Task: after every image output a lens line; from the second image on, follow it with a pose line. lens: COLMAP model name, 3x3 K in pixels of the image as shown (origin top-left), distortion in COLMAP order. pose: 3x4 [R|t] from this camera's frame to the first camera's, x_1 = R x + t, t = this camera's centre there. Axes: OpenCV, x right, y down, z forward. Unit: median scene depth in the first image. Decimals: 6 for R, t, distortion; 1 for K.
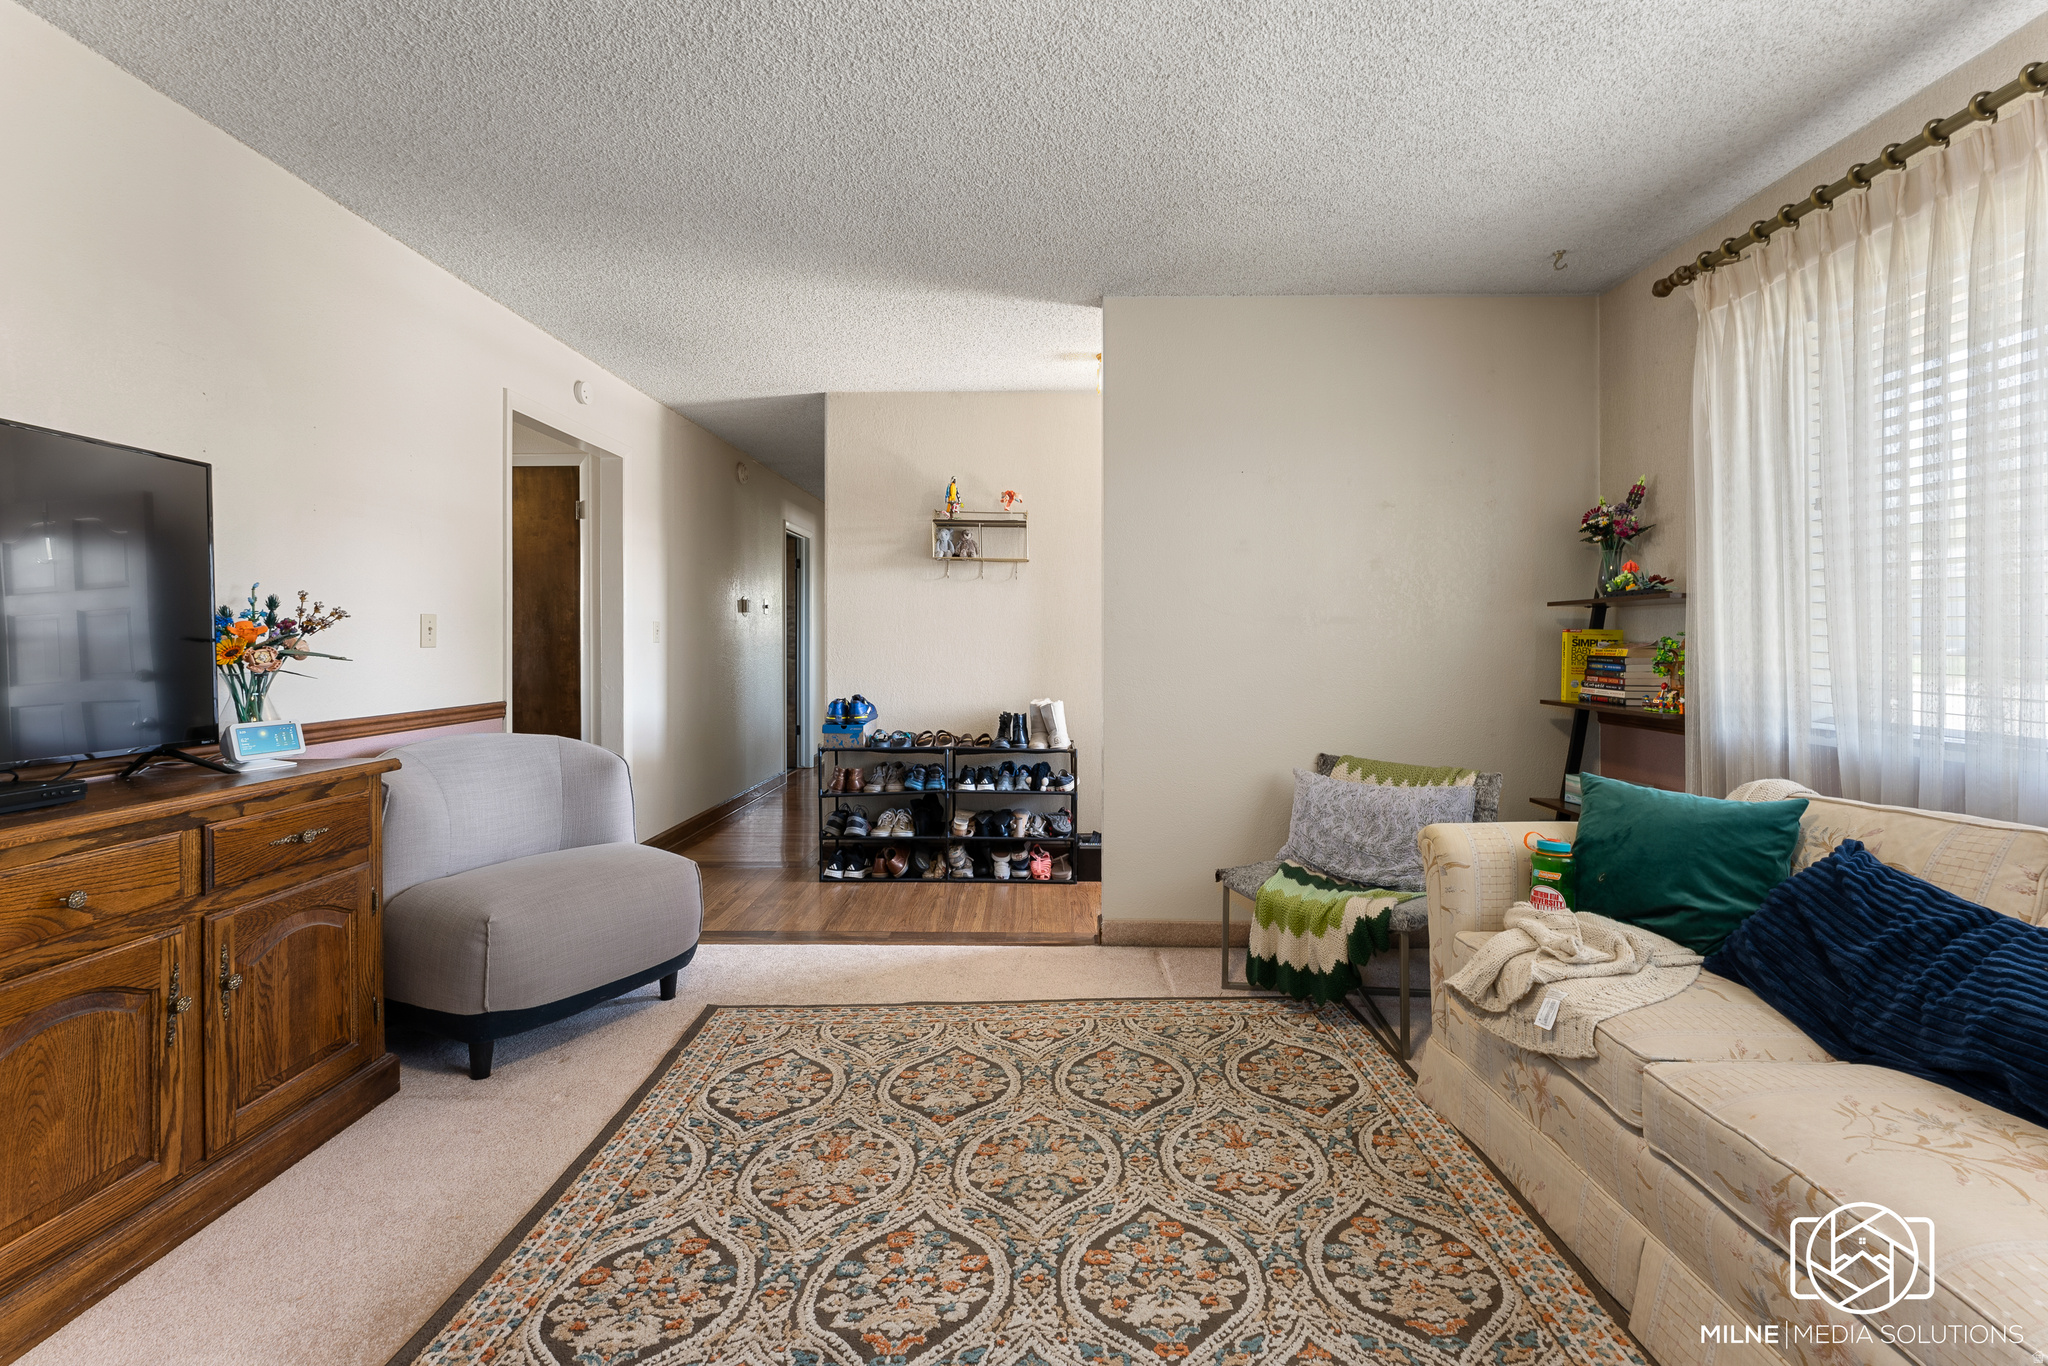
lens RADIAL K [[843.6, 0, 1022.0], [0, 843.6, 632.6], [0, 0, 1]] dist [-0.003076, -0.000351]
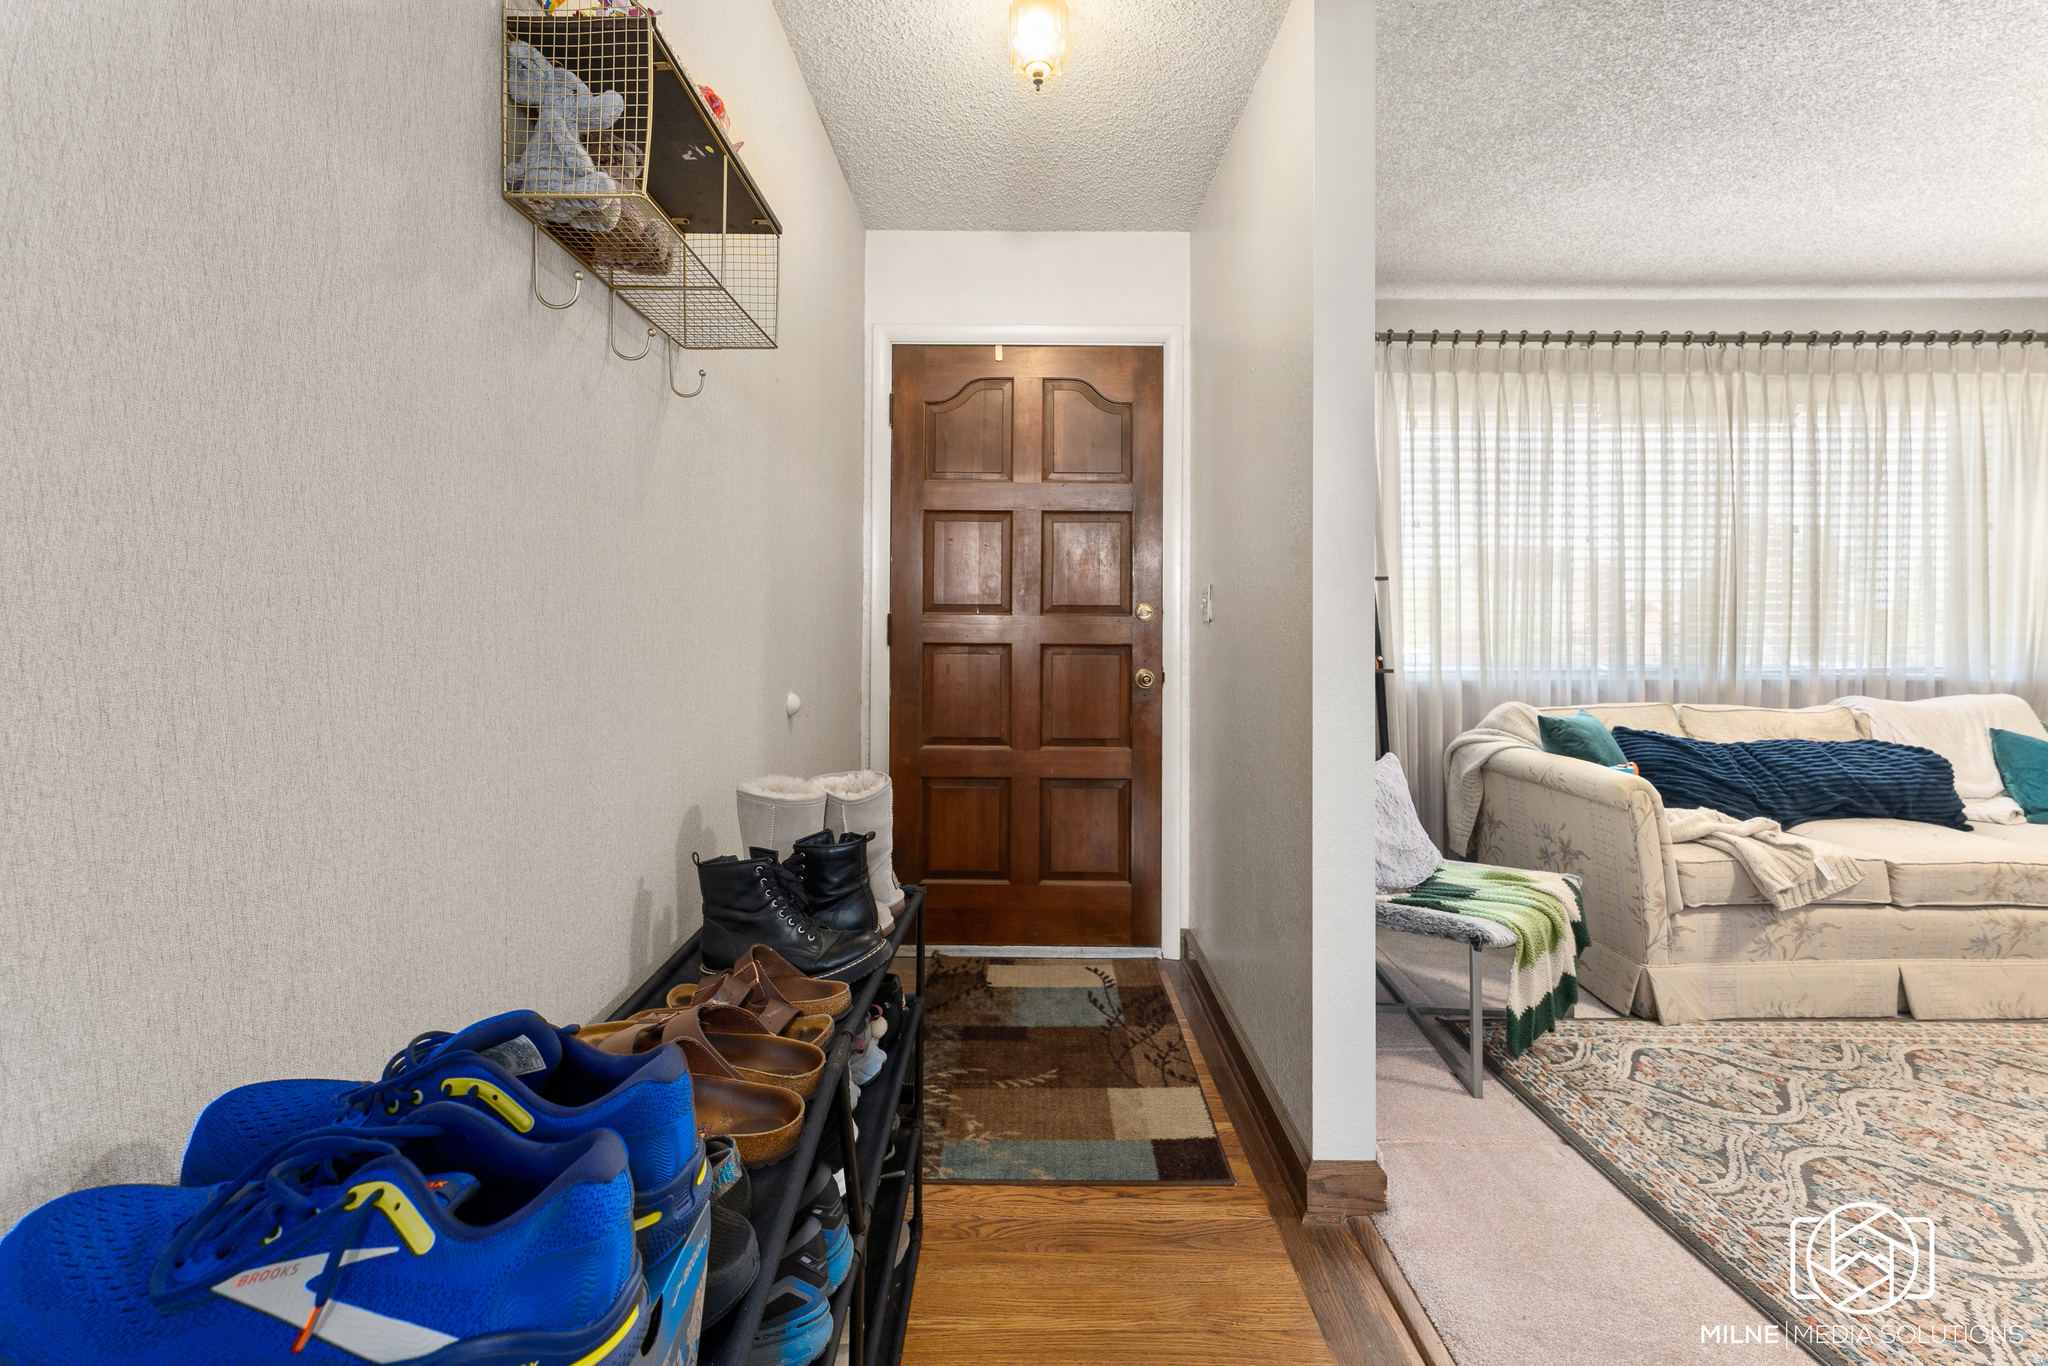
lens RADIAL K [[843.6, 0, 1022.0], [0, 843.6, 632.6], [0, 0, 1]] dist [-0.003076, -0.000351]
pose [[0.001657, -0.005172, 0.999985, -0.622958], [-0.002489, 0.999984, 0.005176, 0.039091], [-0.999996, -0.002497, 0.001644, 1.844450]]
